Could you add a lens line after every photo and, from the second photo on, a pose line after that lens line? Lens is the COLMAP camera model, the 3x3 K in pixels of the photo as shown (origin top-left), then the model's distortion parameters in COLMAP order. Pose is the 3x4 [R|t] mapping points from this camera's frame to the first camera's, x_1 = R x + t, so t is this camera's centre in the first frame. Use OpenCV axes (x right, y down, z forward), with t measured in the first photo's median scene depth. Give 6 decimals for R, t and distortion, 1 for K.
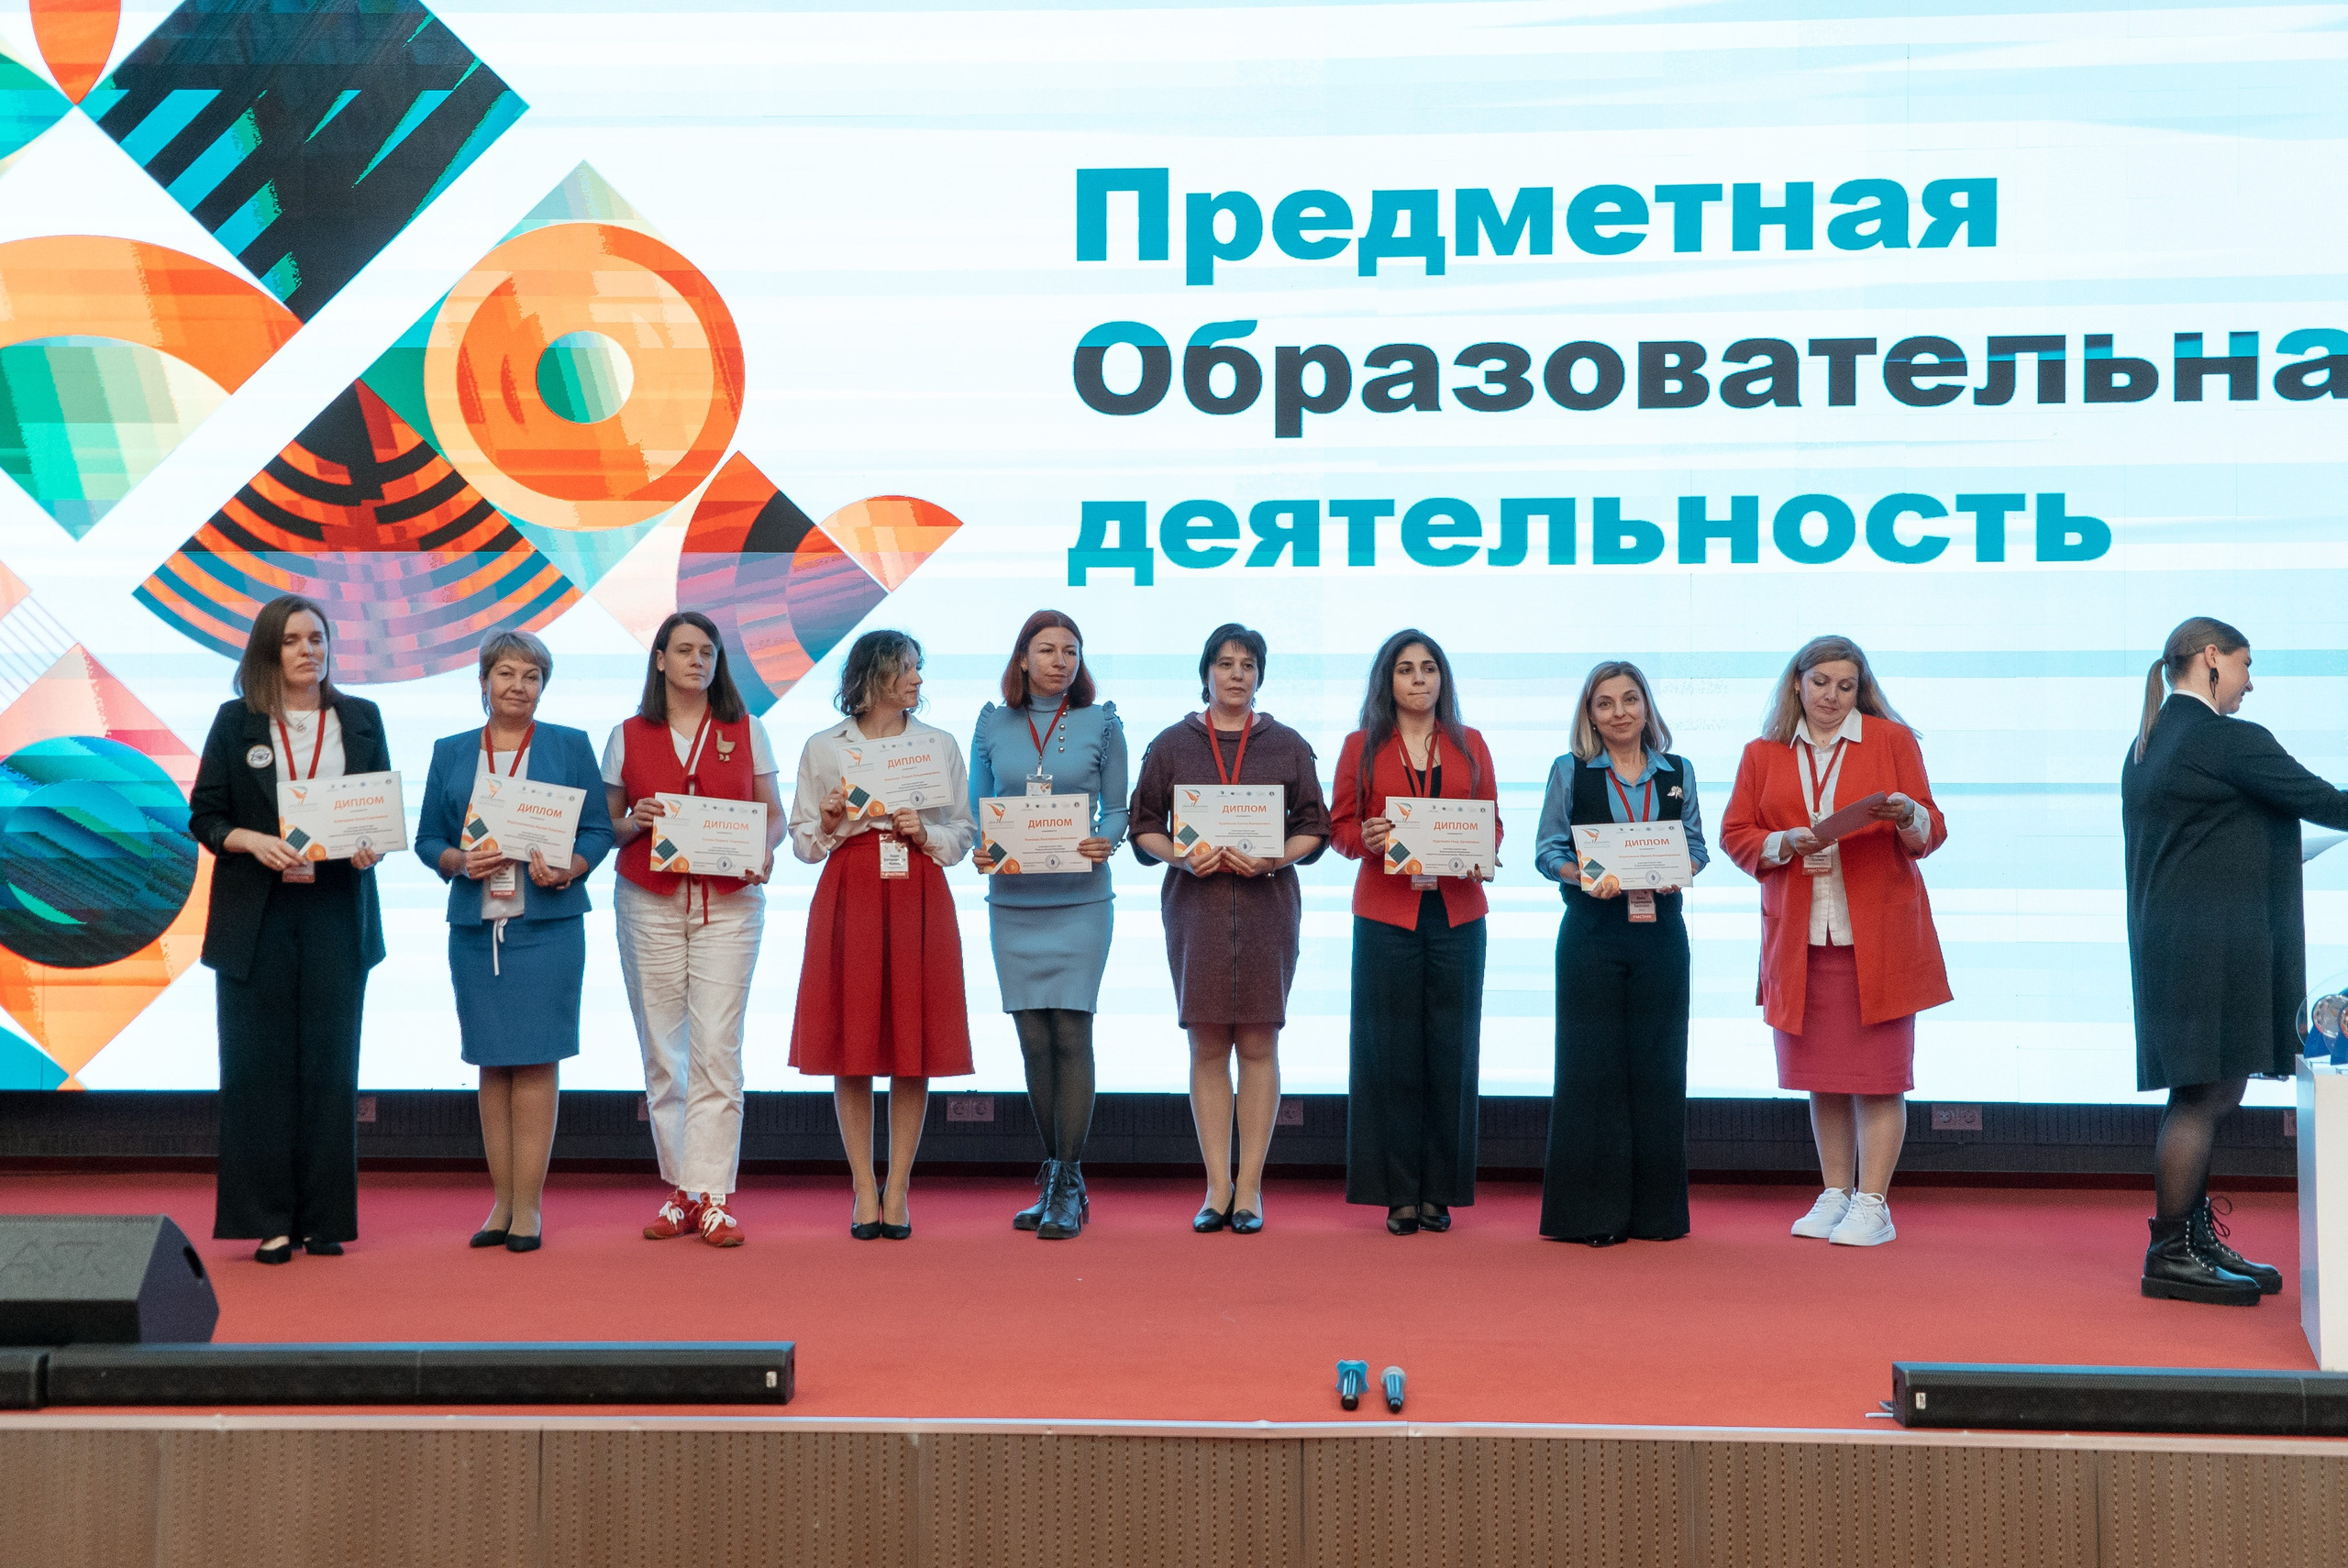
lens RADIAL K [[2846.2, 0, 1174.0], [0, 2846.2, 784.0], [0, 0, 1]] dist [0.124620, -0.020110]
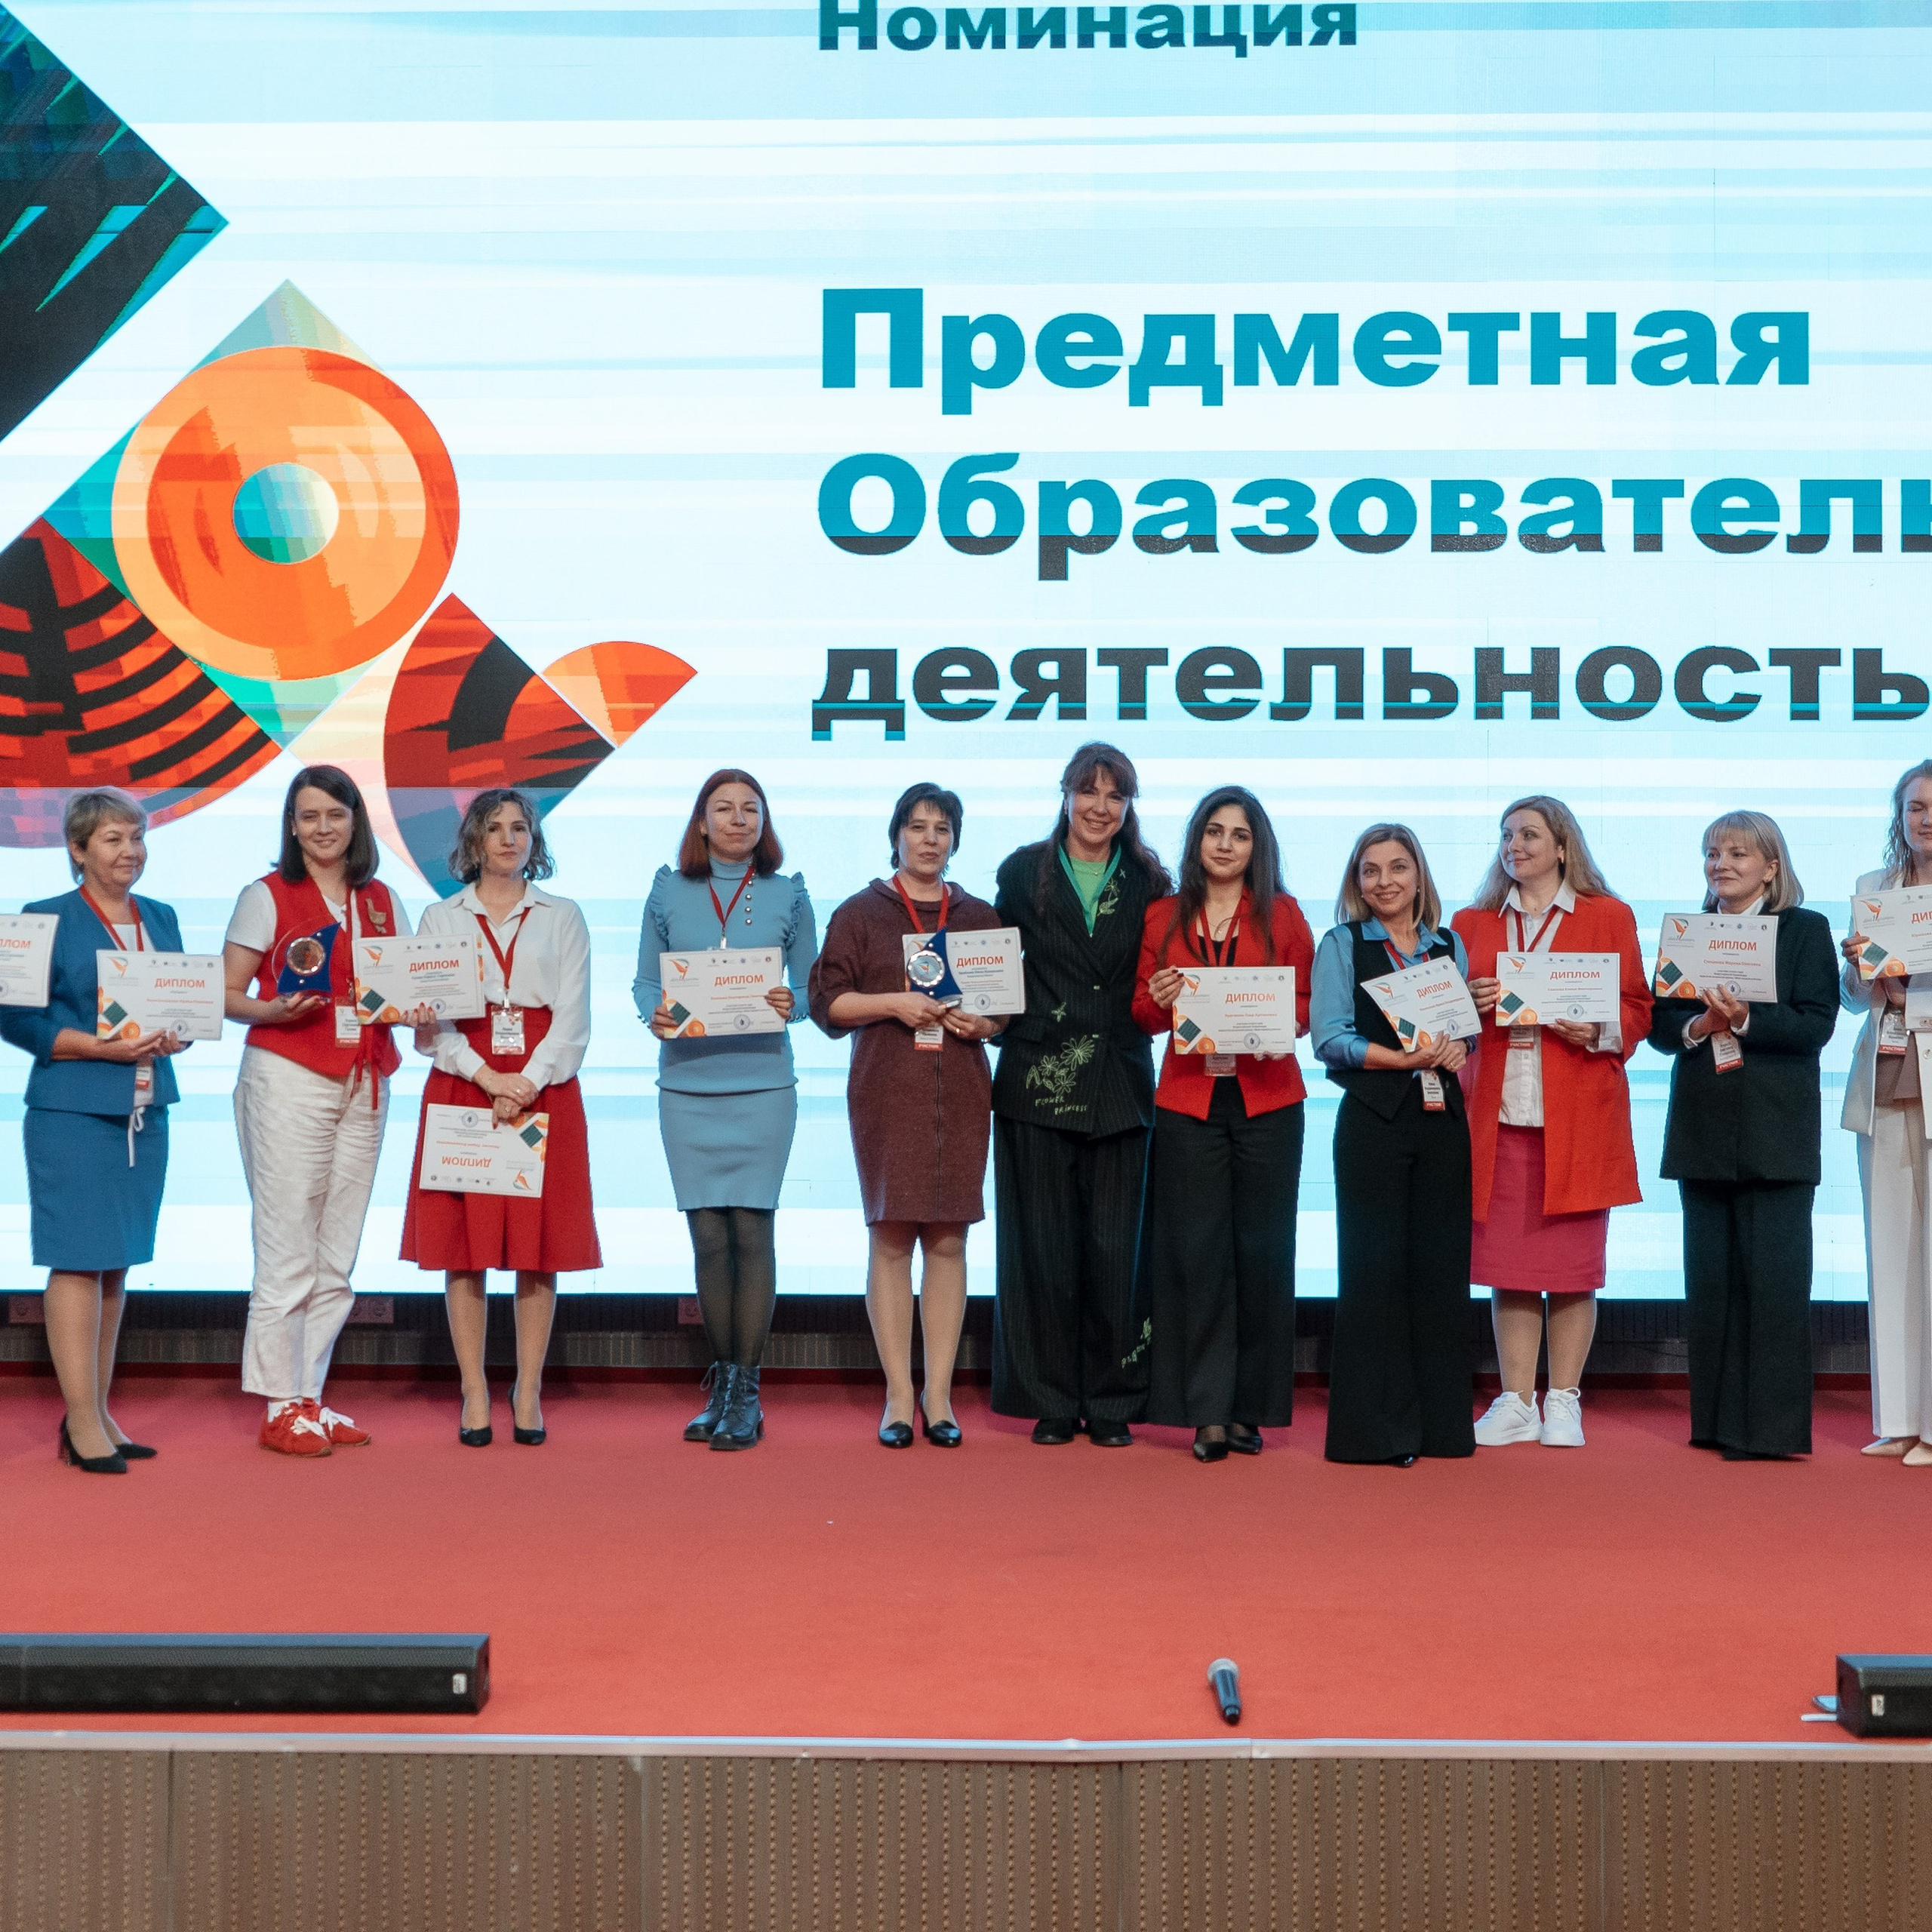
lens RADIAL K [[2561.8, 0, 966.0], [0, 2561.8, 966.0], [0, 0, 1]] dist [-0.008519, 0.013798]
pose [[0.999373, 0.002040, 0.035335, -0.016817], [-0.002008, 0.999998, -0.000942, 0.003512], [-0.035337, 0.000870, 0.999375, 0.178316]]
